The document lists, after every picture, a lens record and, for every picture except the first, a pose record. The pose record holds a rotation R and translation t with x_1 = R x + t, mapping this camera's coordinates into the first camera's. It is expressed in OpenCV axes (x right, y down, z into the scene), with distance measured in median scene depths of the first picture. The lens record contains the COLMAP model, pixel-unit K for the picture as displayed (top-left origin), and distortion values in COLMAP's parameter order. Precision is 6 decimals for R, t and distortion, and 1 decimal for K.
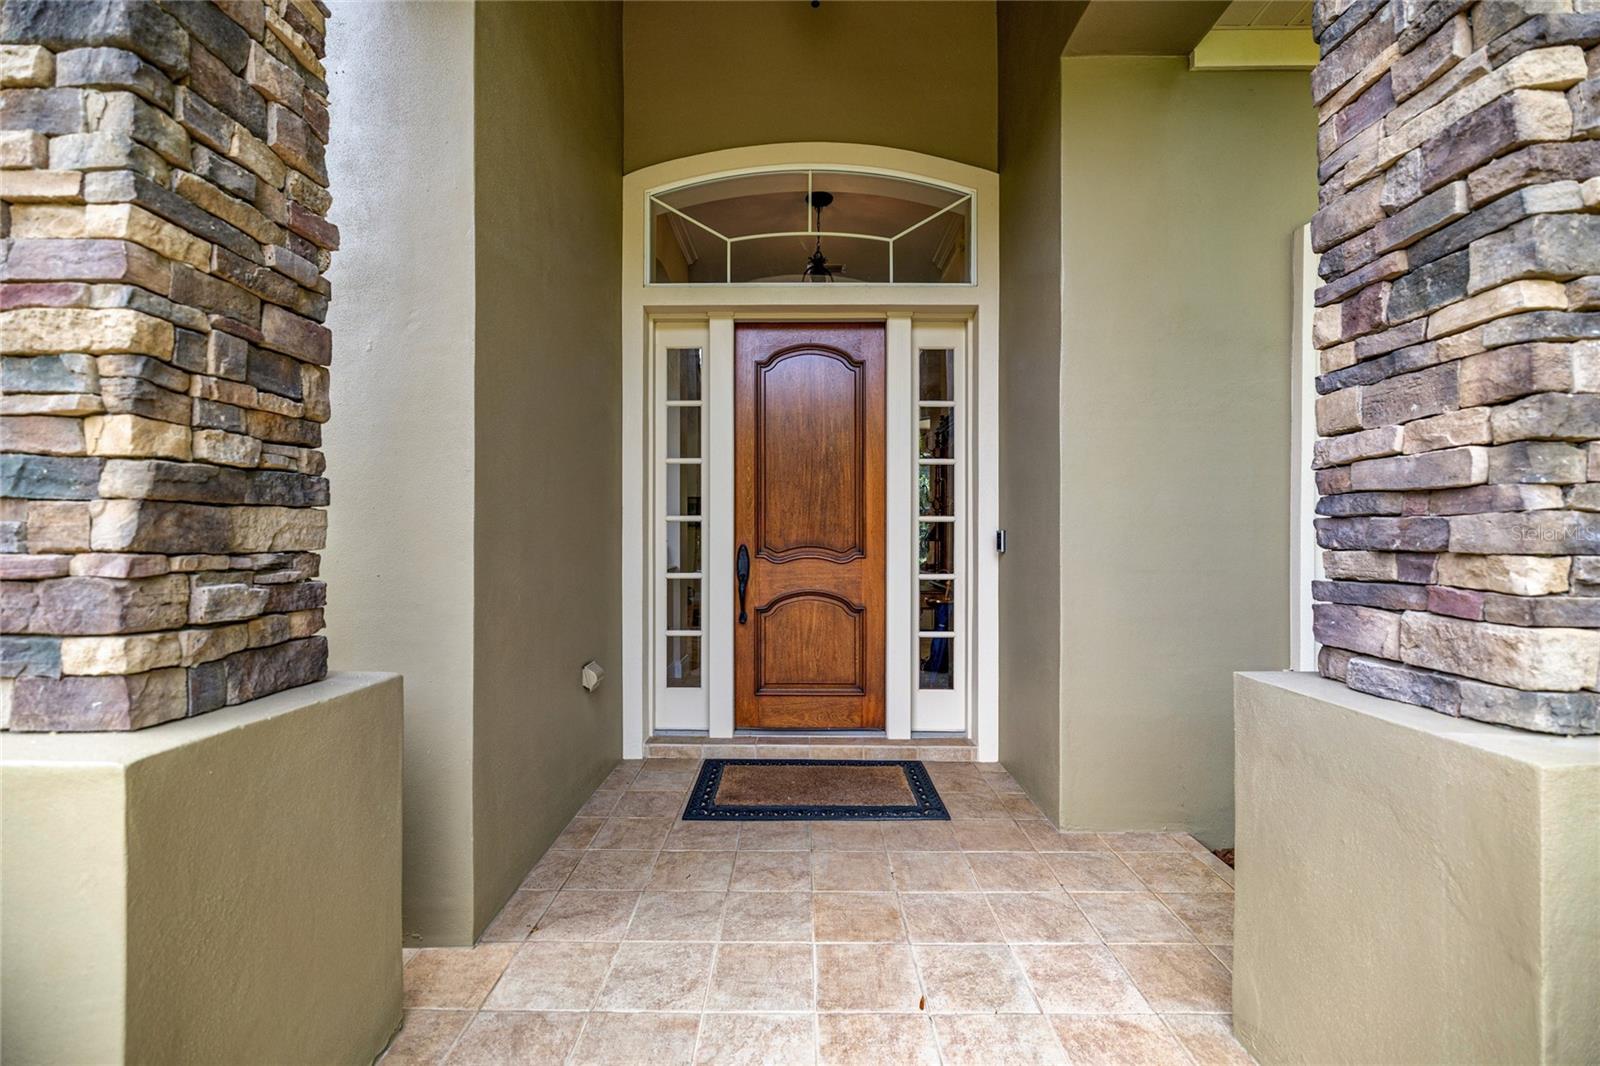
lens RADIAL K [[674.1, 0, 797.8], [0, 674.1, 536.4], [0, 0, 1]] dist [0.003469, -0.000173]
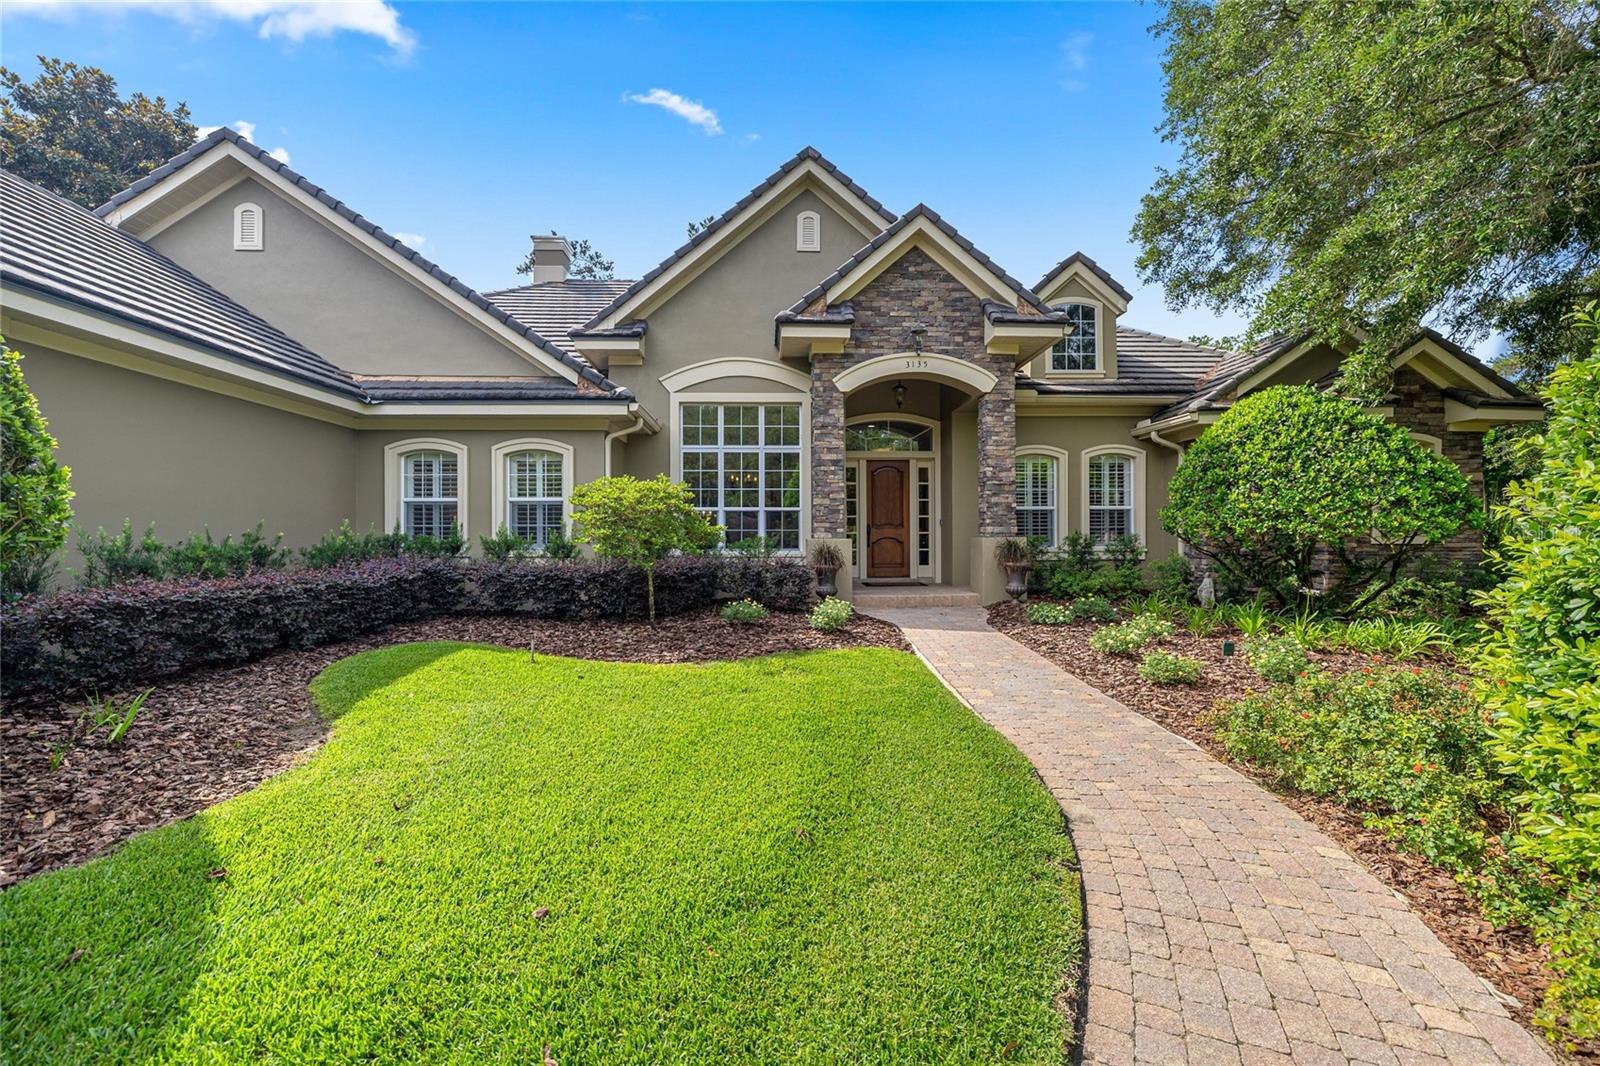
lens RADIAL K [[674.1, 0, 802.6], [0, 674.1, 534.1], [0, 0, 1]] dist [0.003469, -0.000173]
pose [[0.999446, -0.008006, 0.032304, -0.531883], [0.008013, 0.999968, -0.000089, 0.061321], [-0.032302, 0.000348, 0.999478, -2.455937]]
